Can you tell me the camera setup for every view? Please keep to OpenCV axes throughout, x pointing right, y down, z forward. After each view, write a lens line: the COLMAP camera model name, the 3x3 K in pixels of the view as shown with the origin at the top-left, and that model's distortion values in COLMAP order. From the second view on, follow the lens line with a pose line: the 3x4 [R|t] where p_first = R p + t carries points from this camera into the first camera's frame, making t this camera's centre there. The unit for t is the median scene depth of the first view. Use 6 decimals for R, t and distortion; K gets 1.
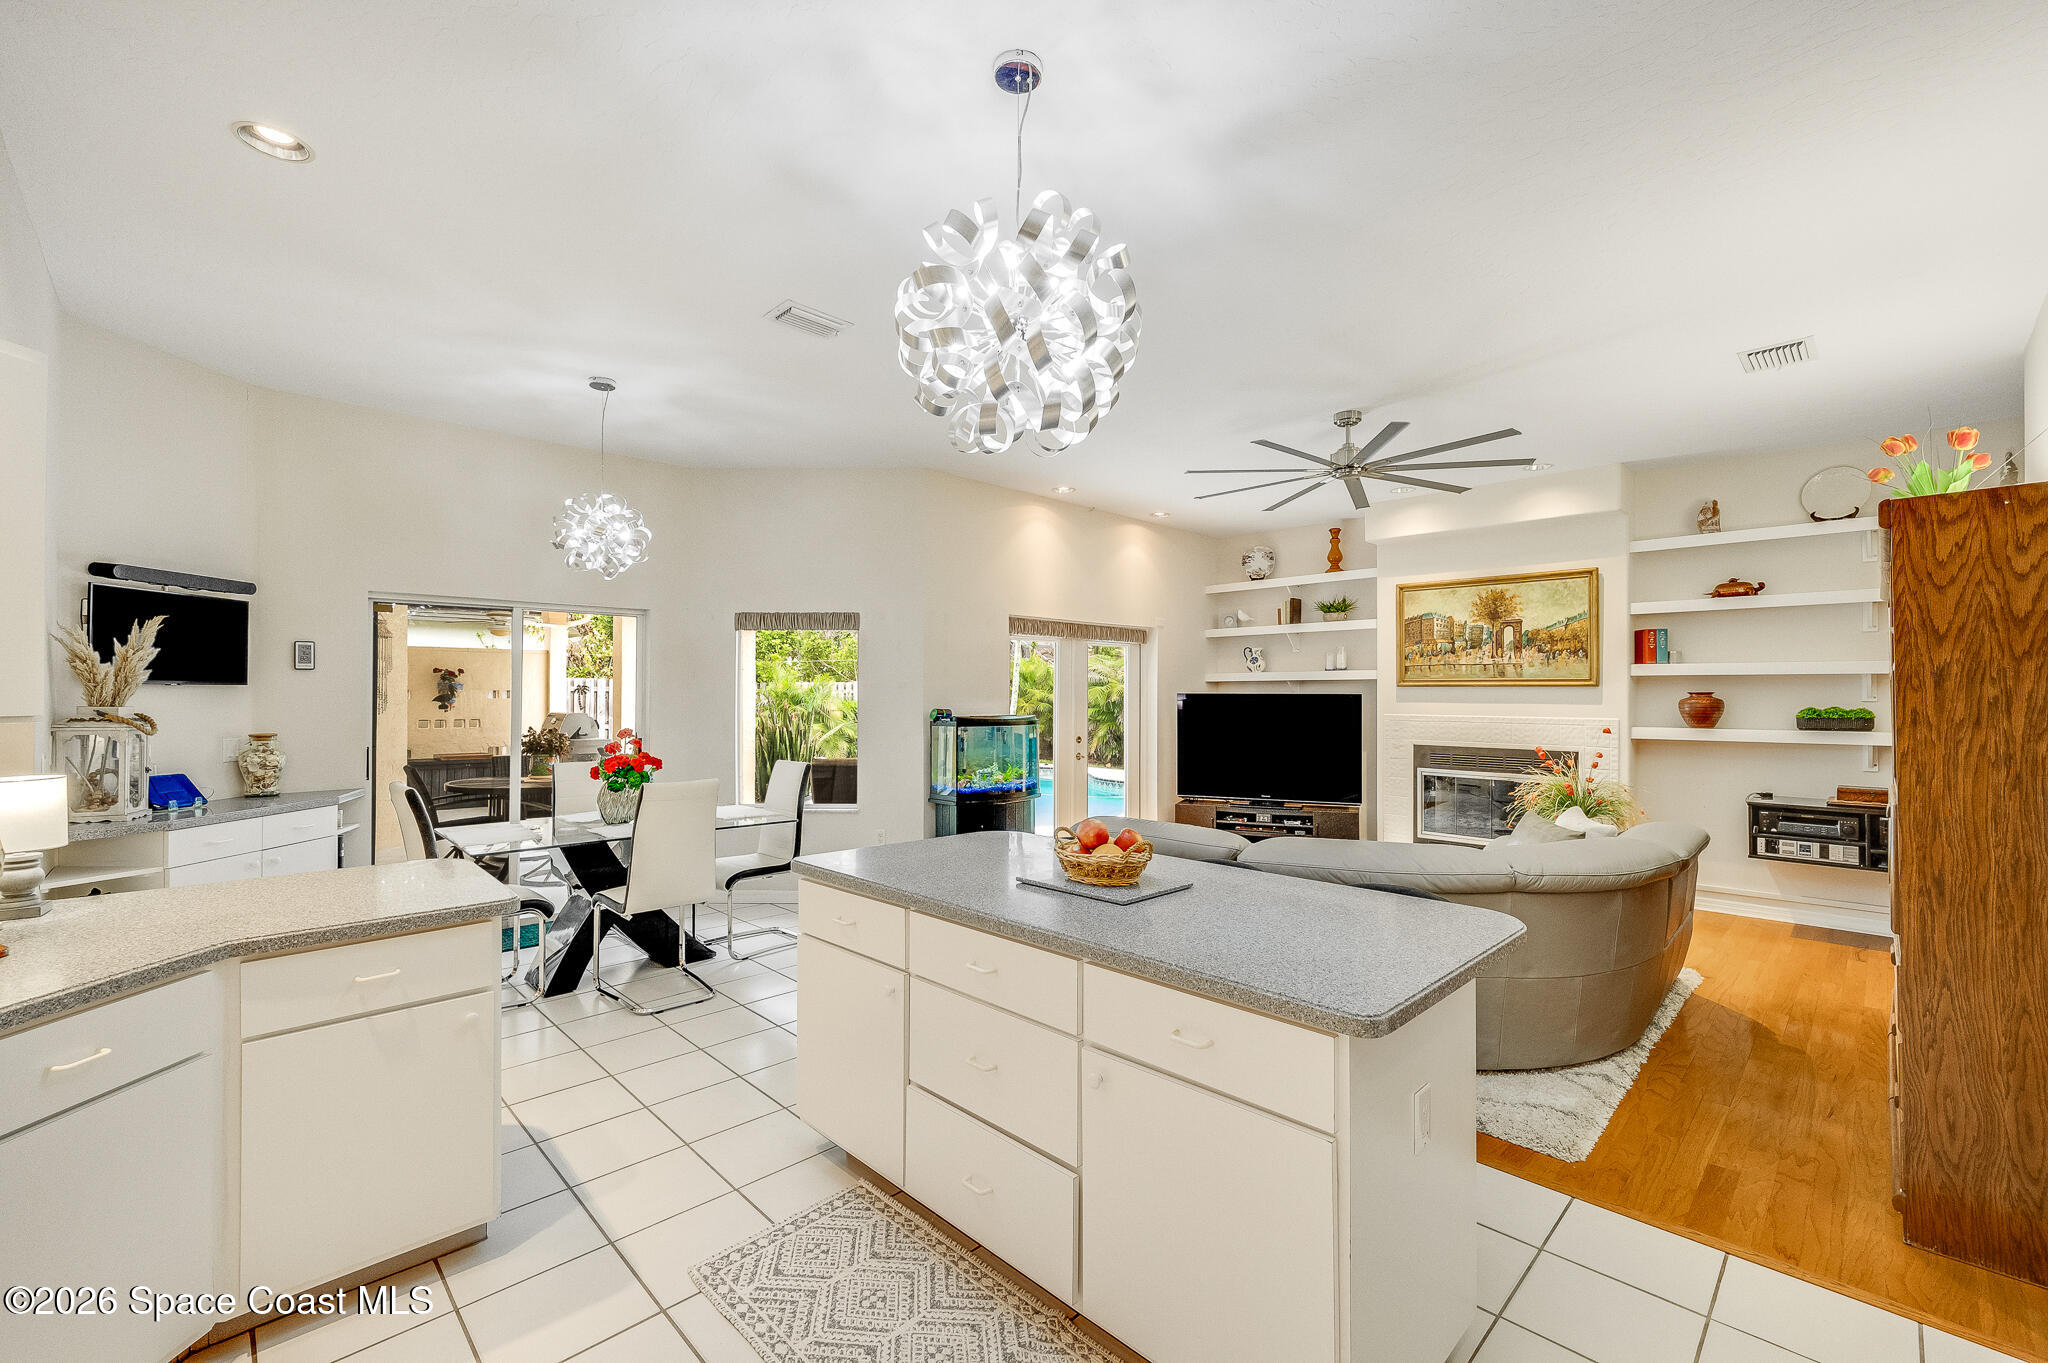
lens RADIAL K [[848.8, 0, 1028.9], [0, 848.8, 685.0], [0, 0, 1]] dist [0.000991, -0.000461]
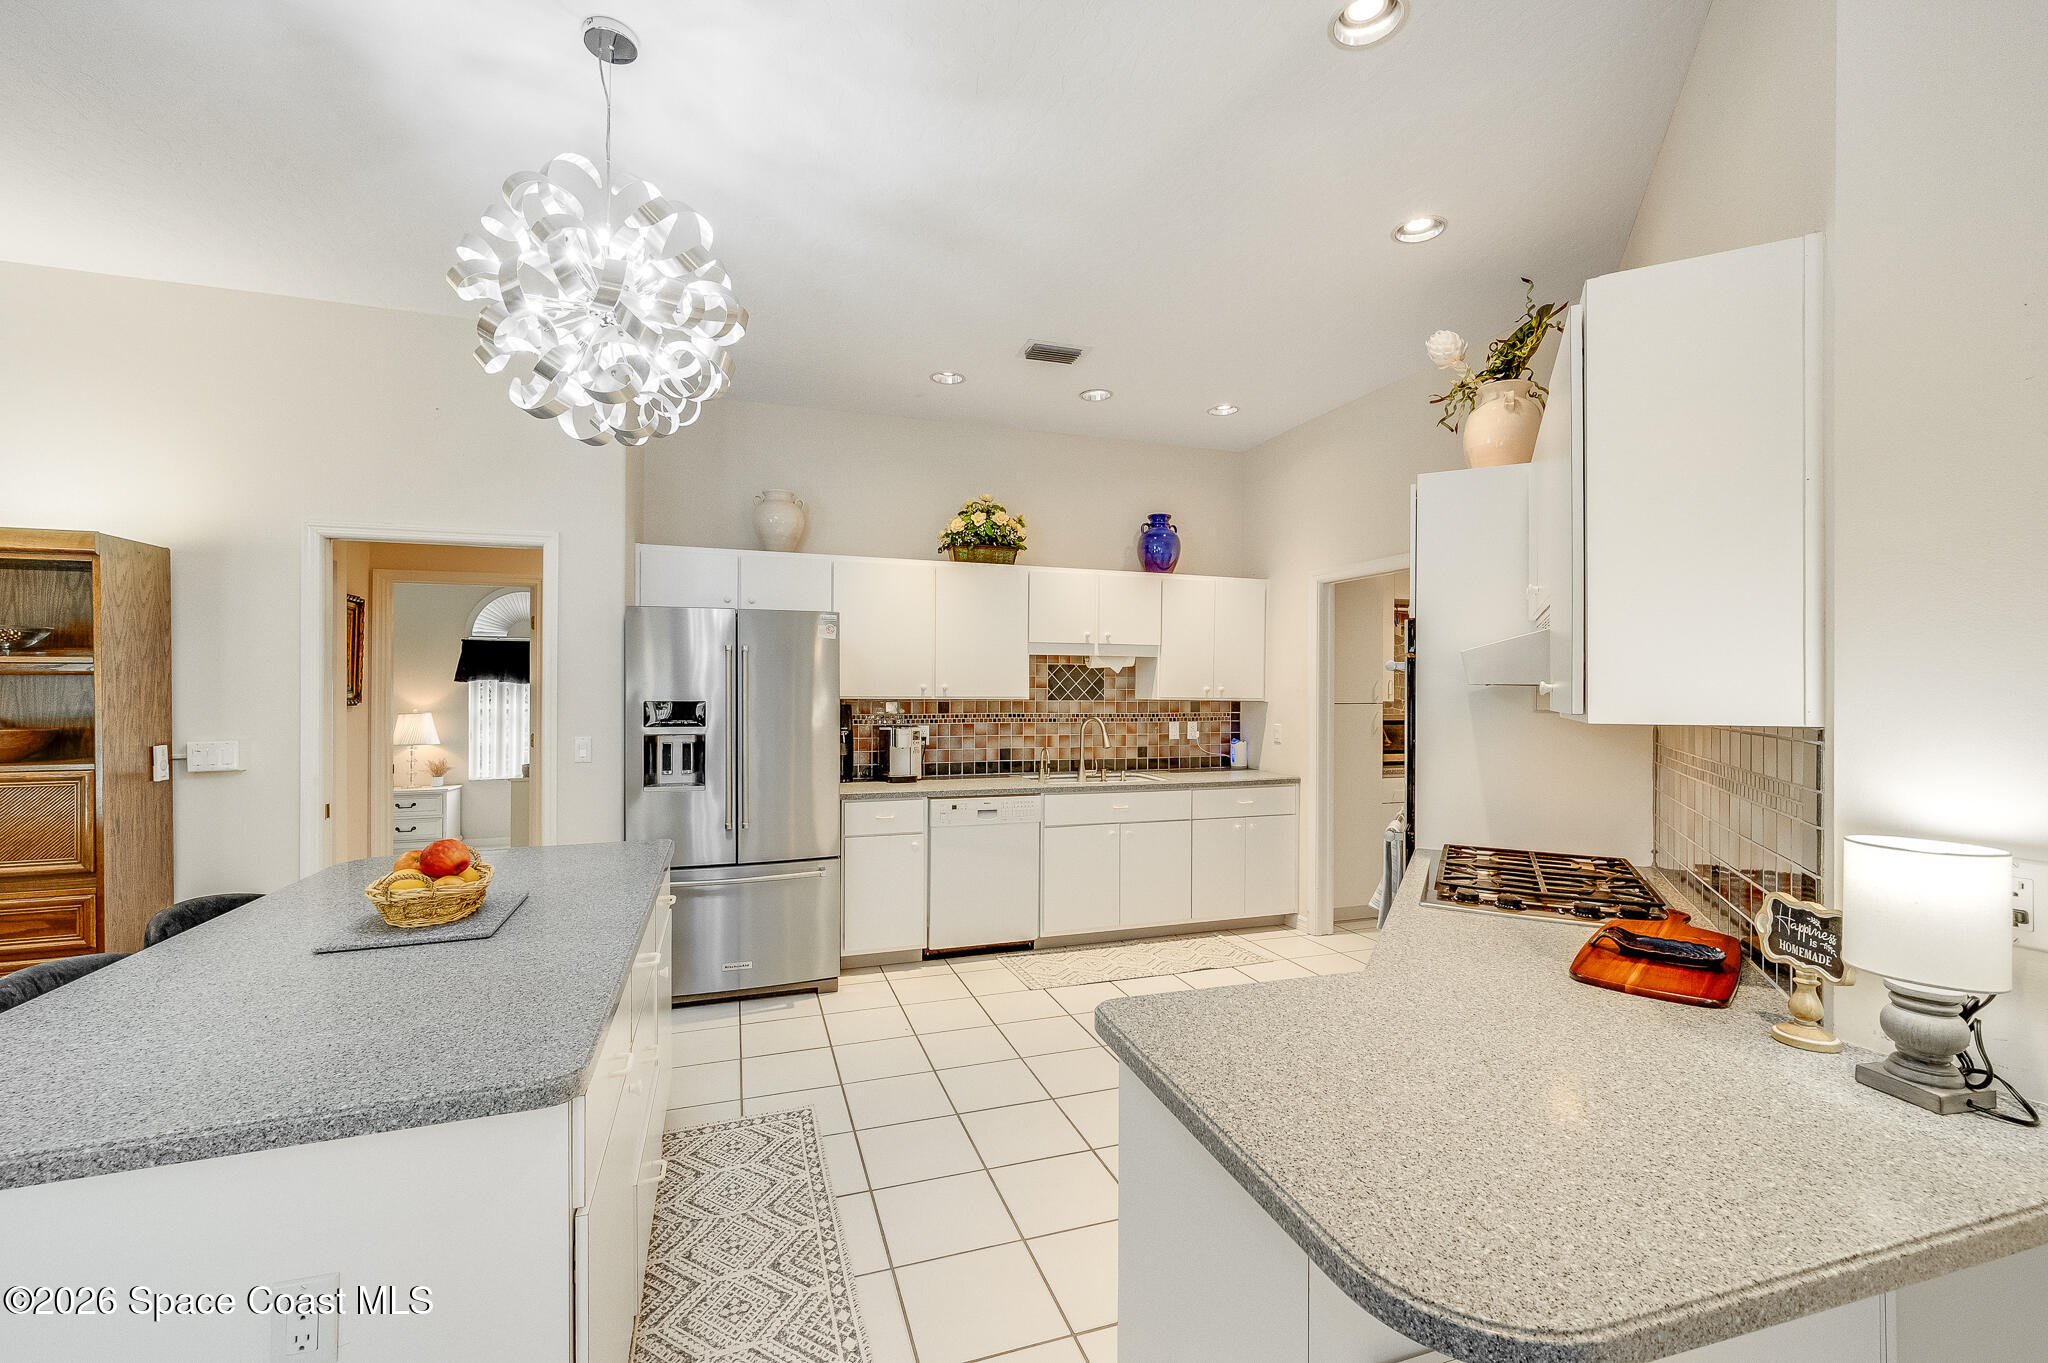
lens RADIAL K [[848.3, 0, 1019.9], [0, 848.3, 687.3], [0, 0, 1]] dist [0.001491, -0.000610]
pose [[-0.899370, -0.004562, 0.437165, -0.306230], [-0.008008, 0.999950, -0.006039, 0.004819], [-0.437116, -0.008932, -0.899361, 0.592693]]
